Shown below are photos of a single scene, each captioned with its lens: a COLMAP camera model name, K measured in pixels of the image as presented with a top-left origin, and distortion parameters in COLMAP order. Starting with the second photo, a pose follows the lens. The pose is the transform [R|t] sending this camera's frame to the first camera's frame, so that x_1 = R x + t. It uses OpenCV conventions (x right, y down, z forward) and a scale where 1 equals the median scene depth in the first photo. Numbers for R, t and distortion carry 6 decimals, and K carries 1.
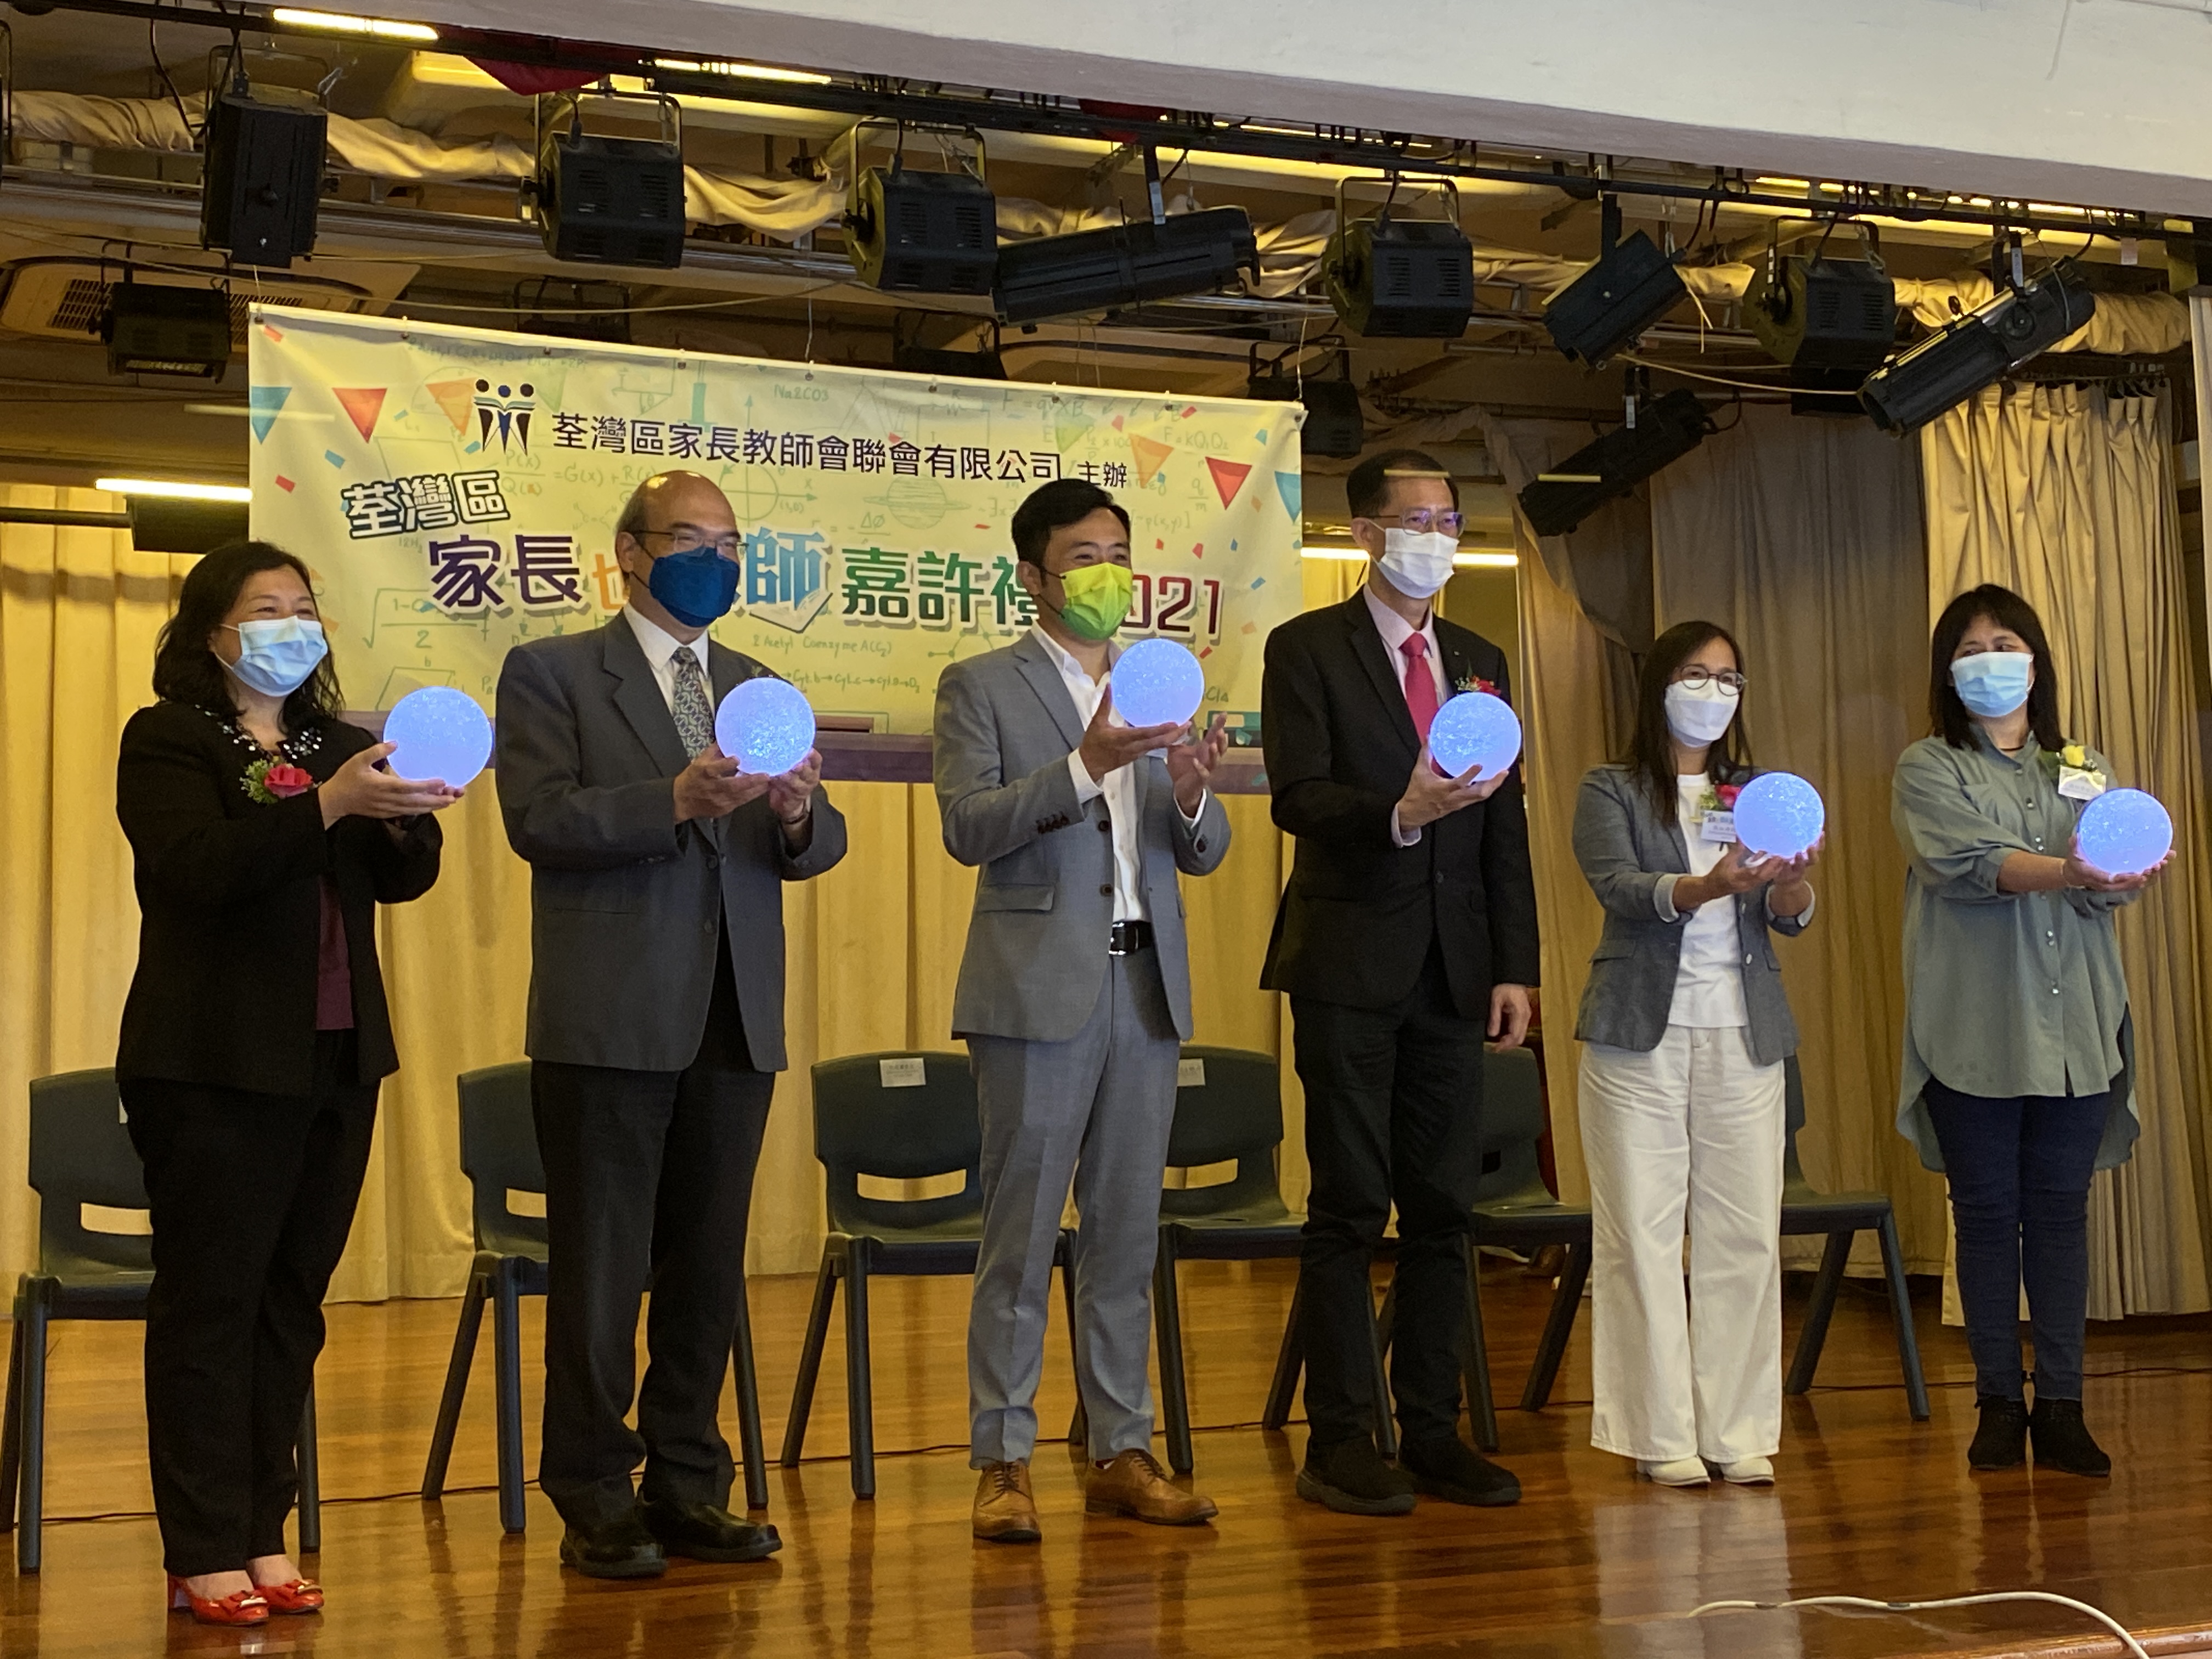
lens RADIAL K [[3118.4, 0, 1106.0], [0, 3118.4, 829.5], [0, 0, 1]] dist [0.110905, -0.063528]
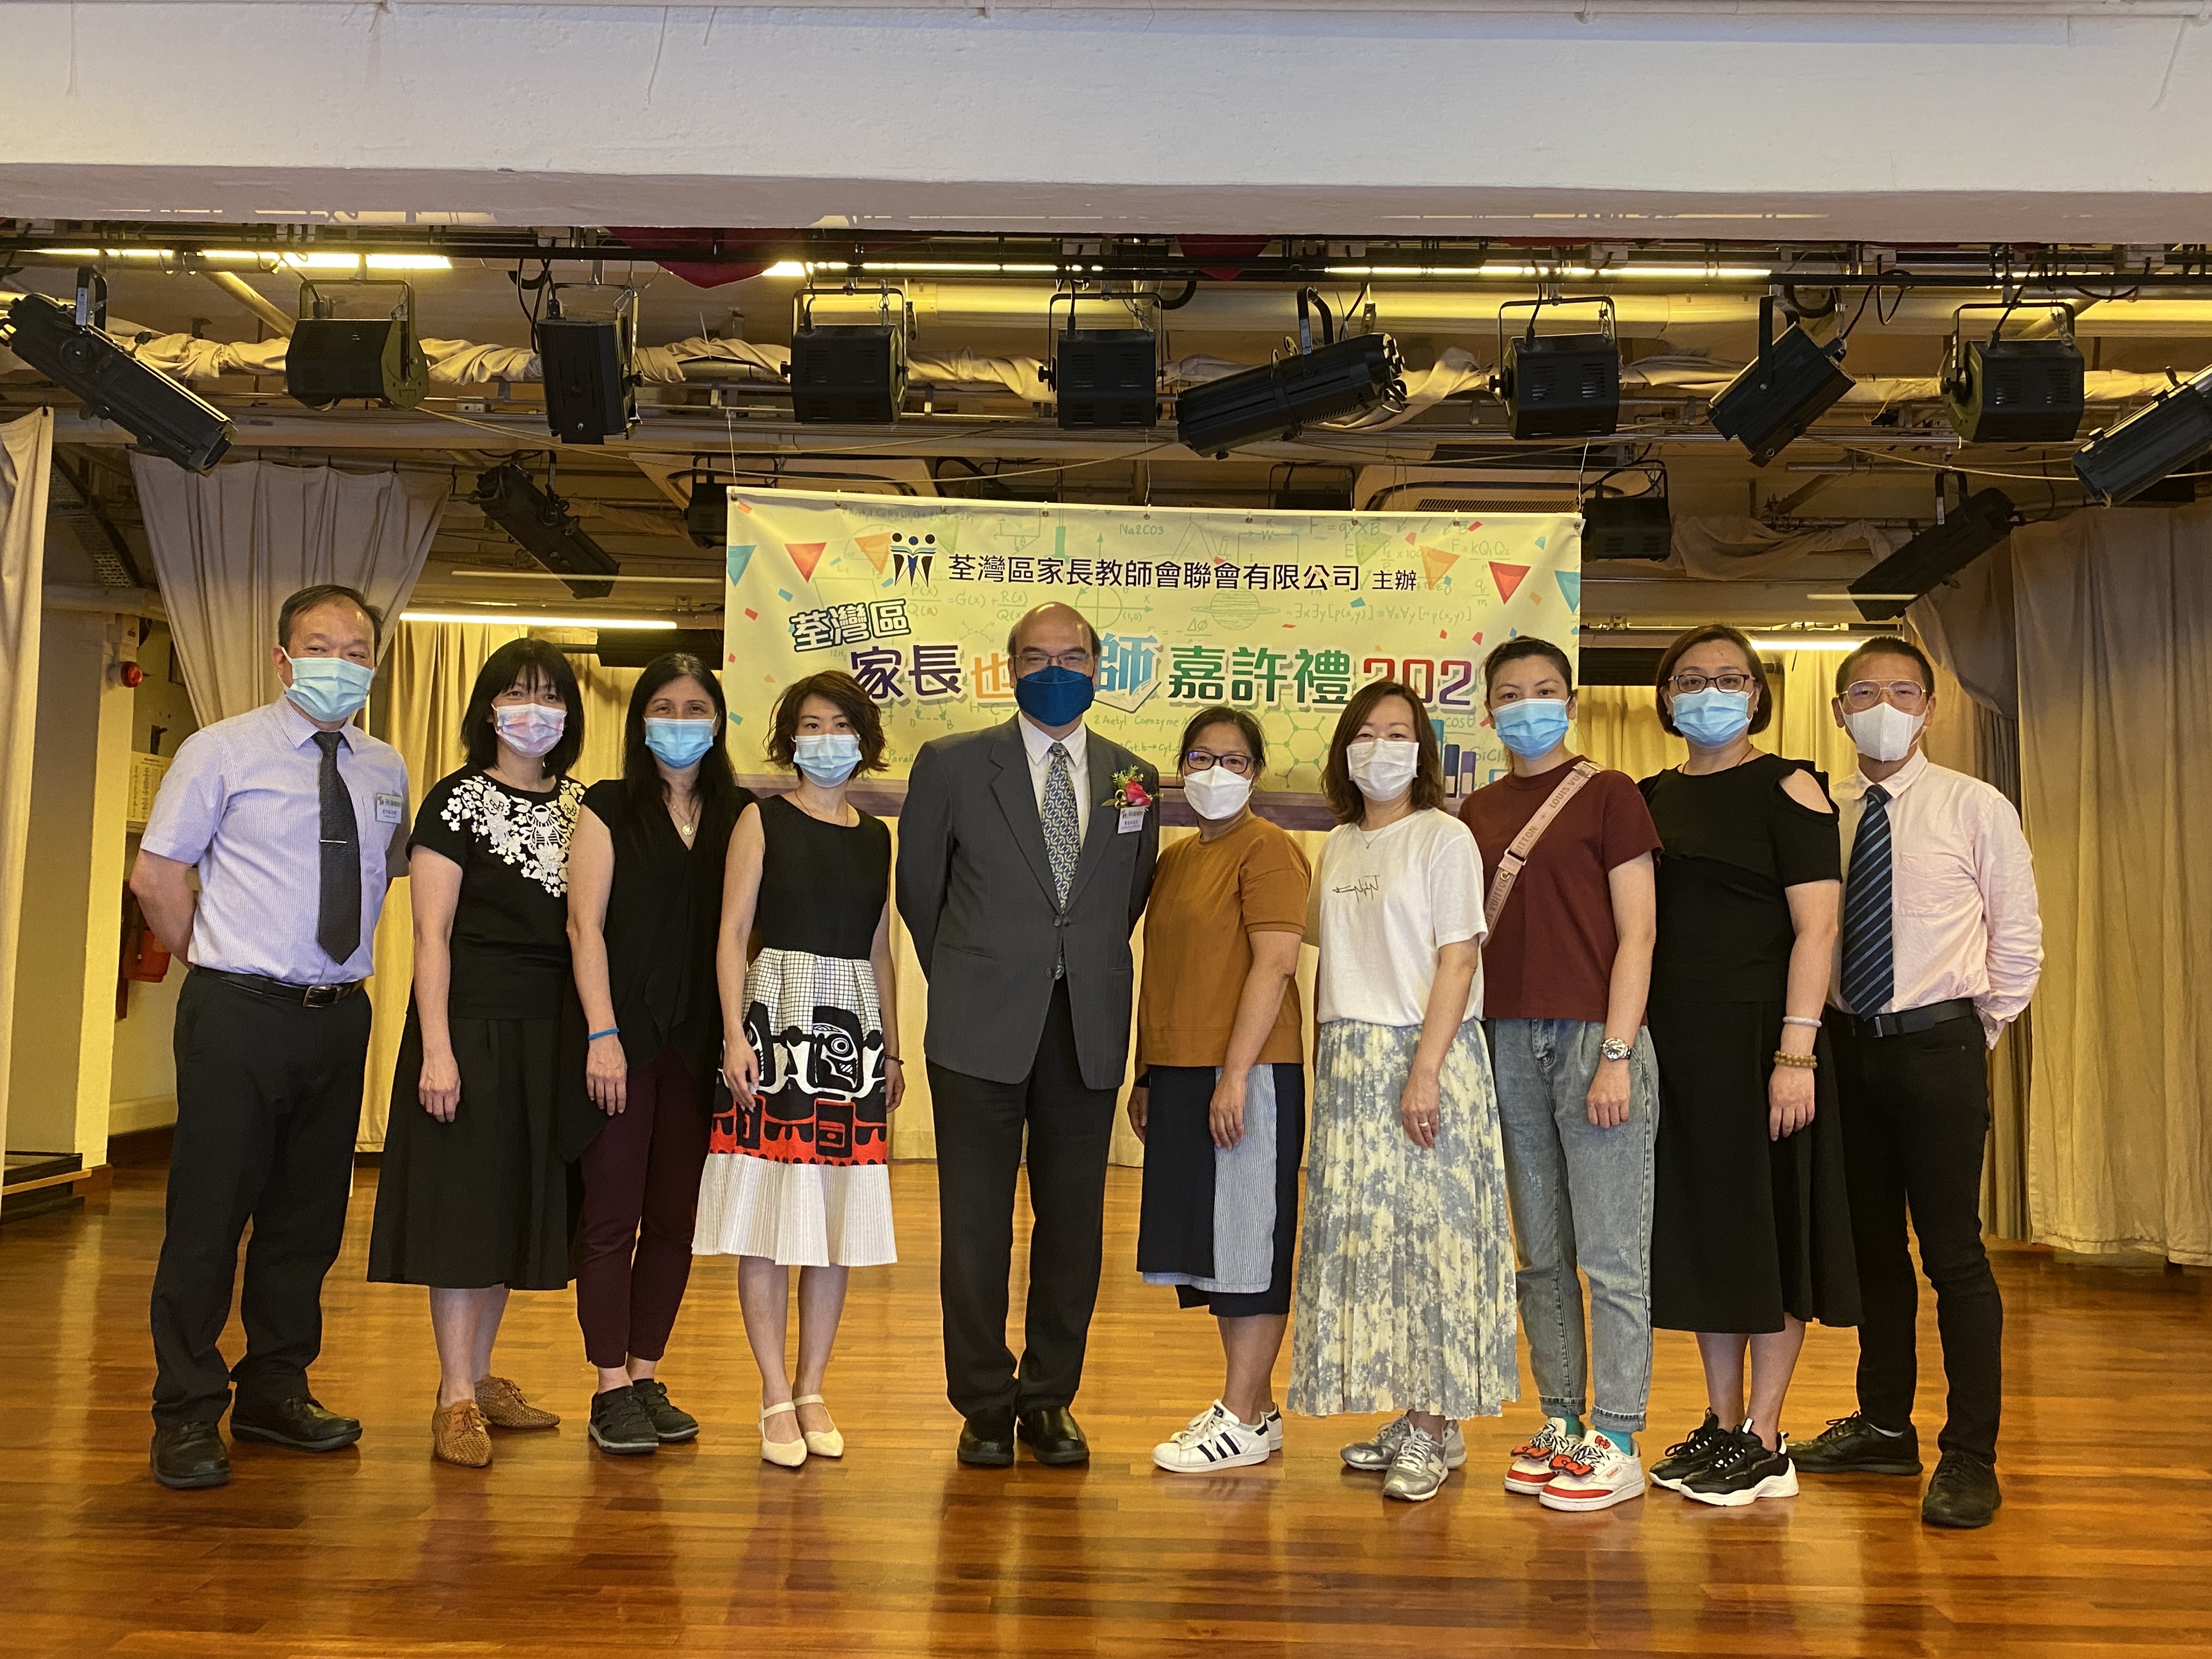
lens RADIAL K [[1812.4, 0, 1100.0], [0, 1812.4, 859.1], [0, 0, 1]] dist [0.152142, -0.350968]
pose [[0.904831, 0.010960, -0.425630, 0.214655], [-0.008382, 0.999933, 0.007929, -0.007568], [0.425689, -0.003606, 0.904862, 0.305595]]
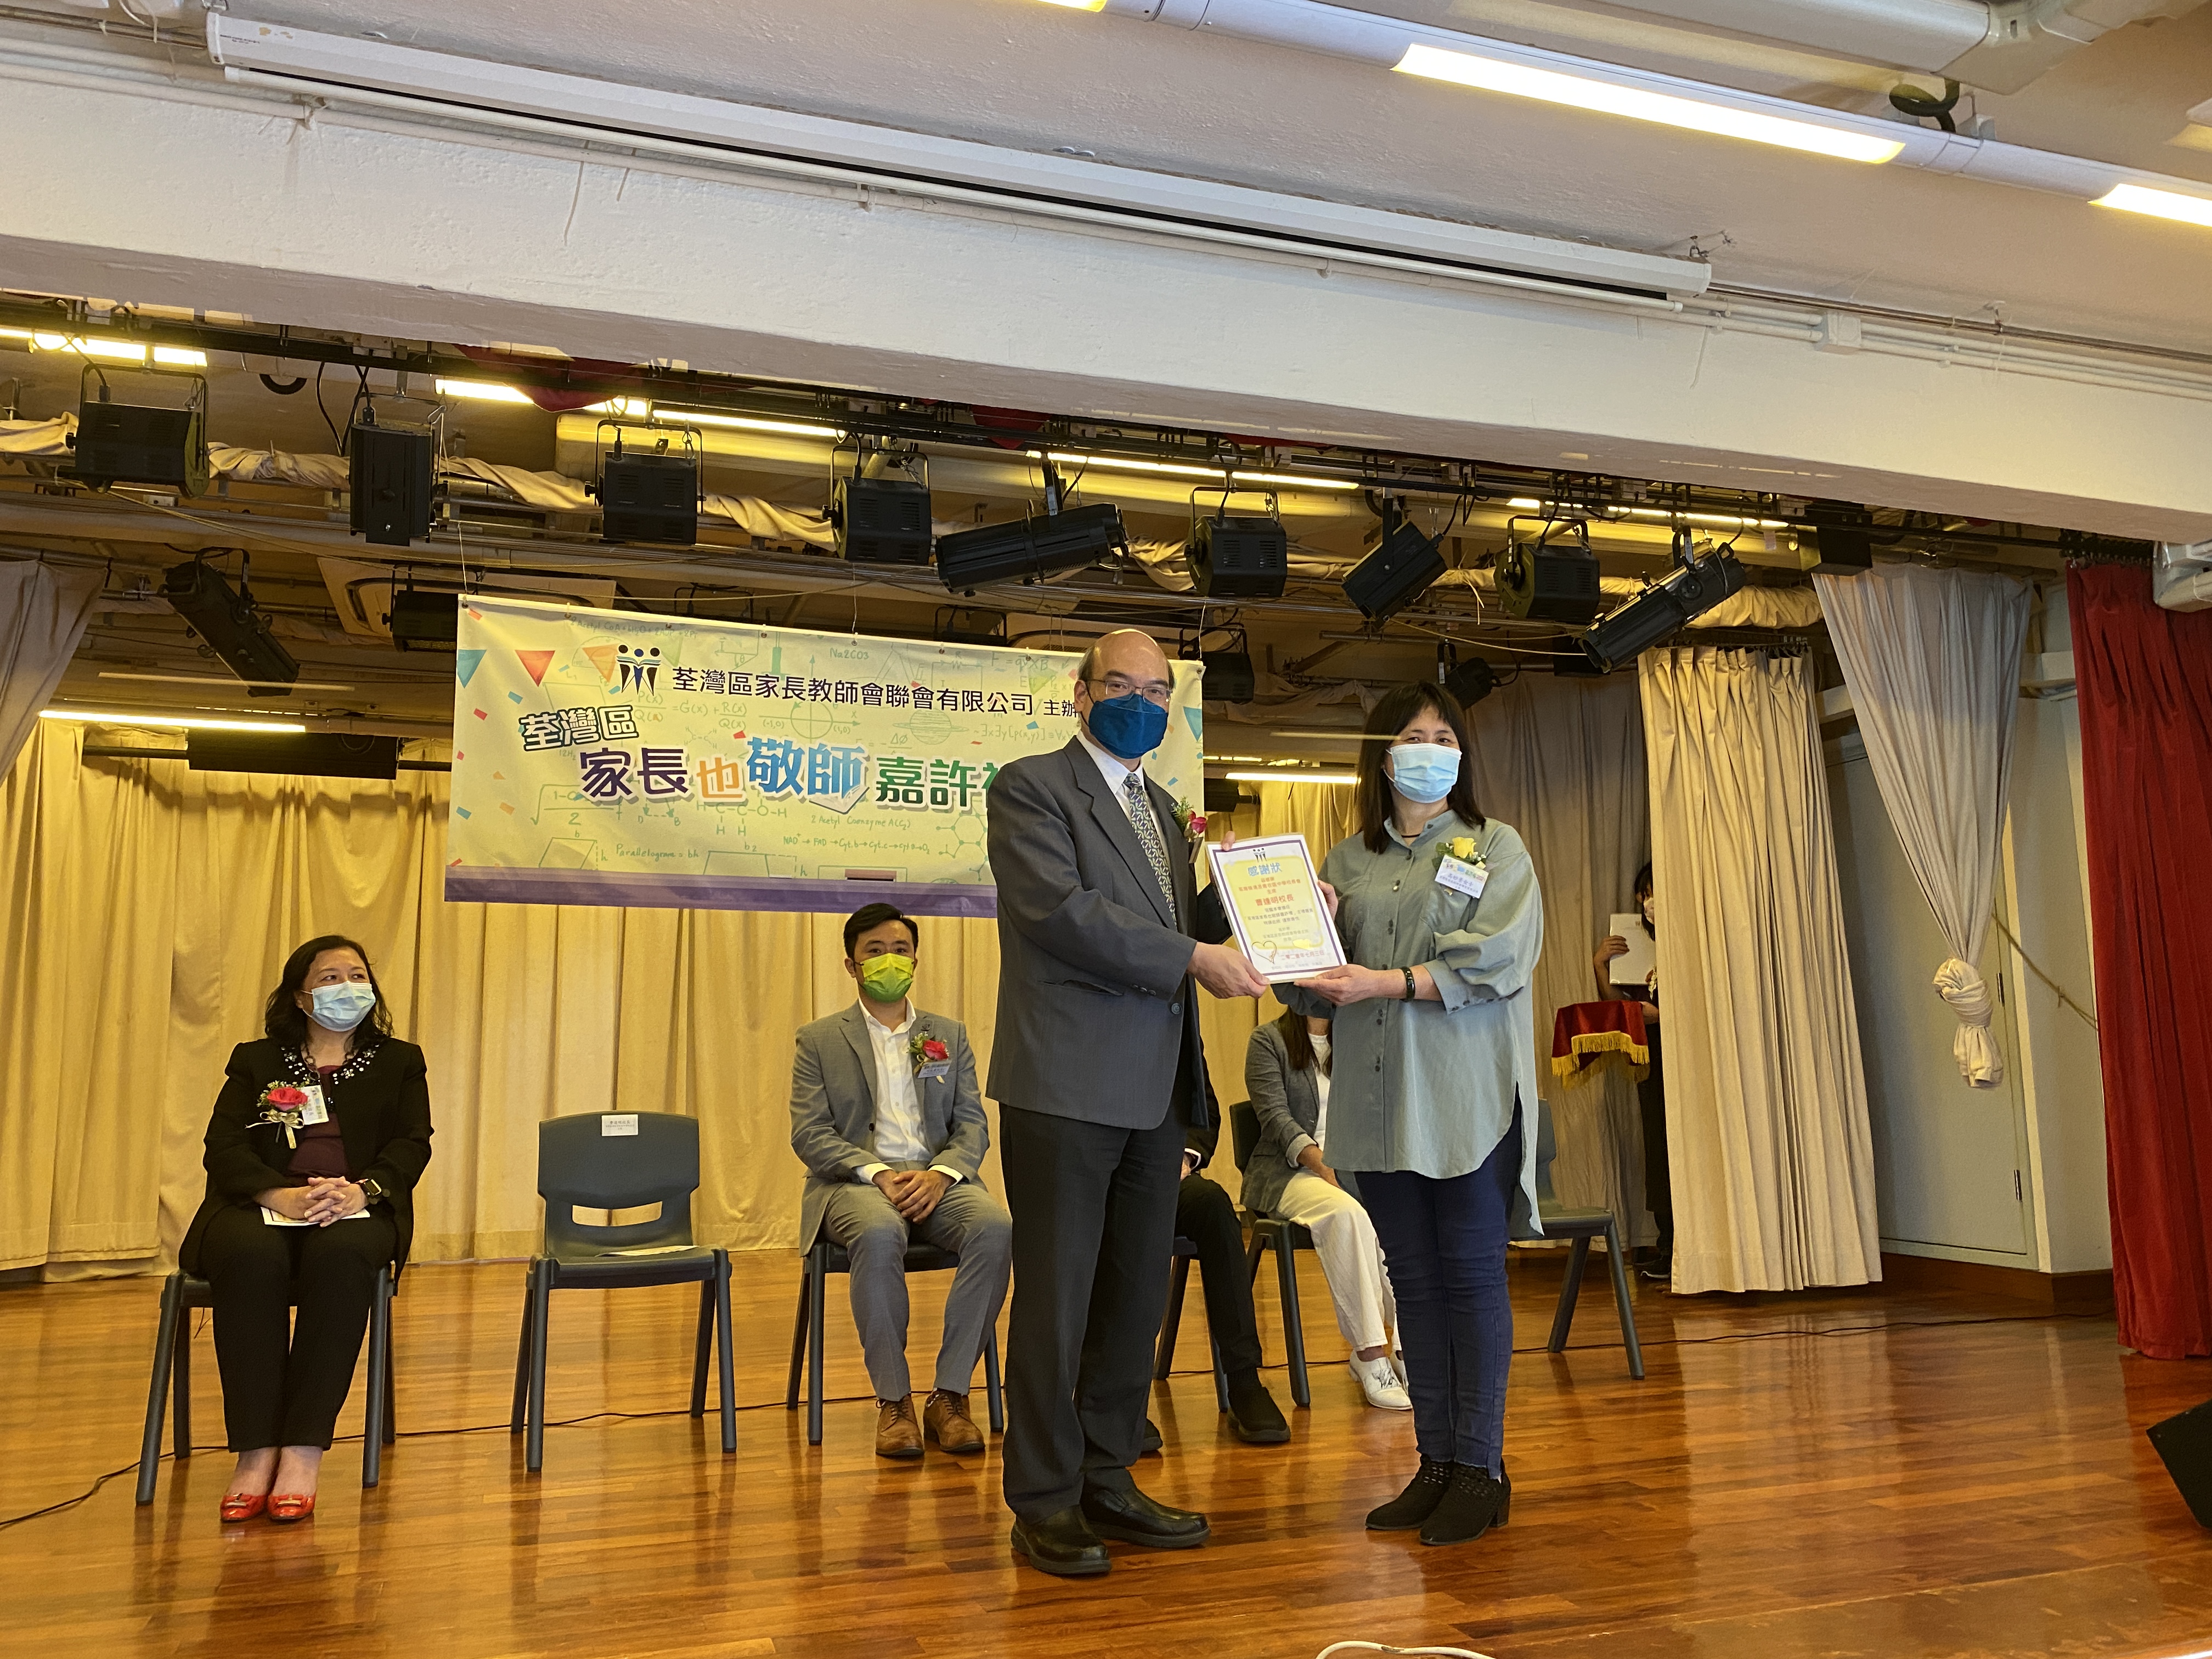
lens RADIAL K [[1667.5, 0, 1103.0], [0, 1667.5, 845.8], [0, 0, 1]] dist [0.129796, -0.269854]
pose [[0.995662, -0.012140, -0.092249, 0.095813], [0.005247, 0.997200, -0.074596, 0.011523], [0.092897, 0.073788, 0.992938, 0.229882]]
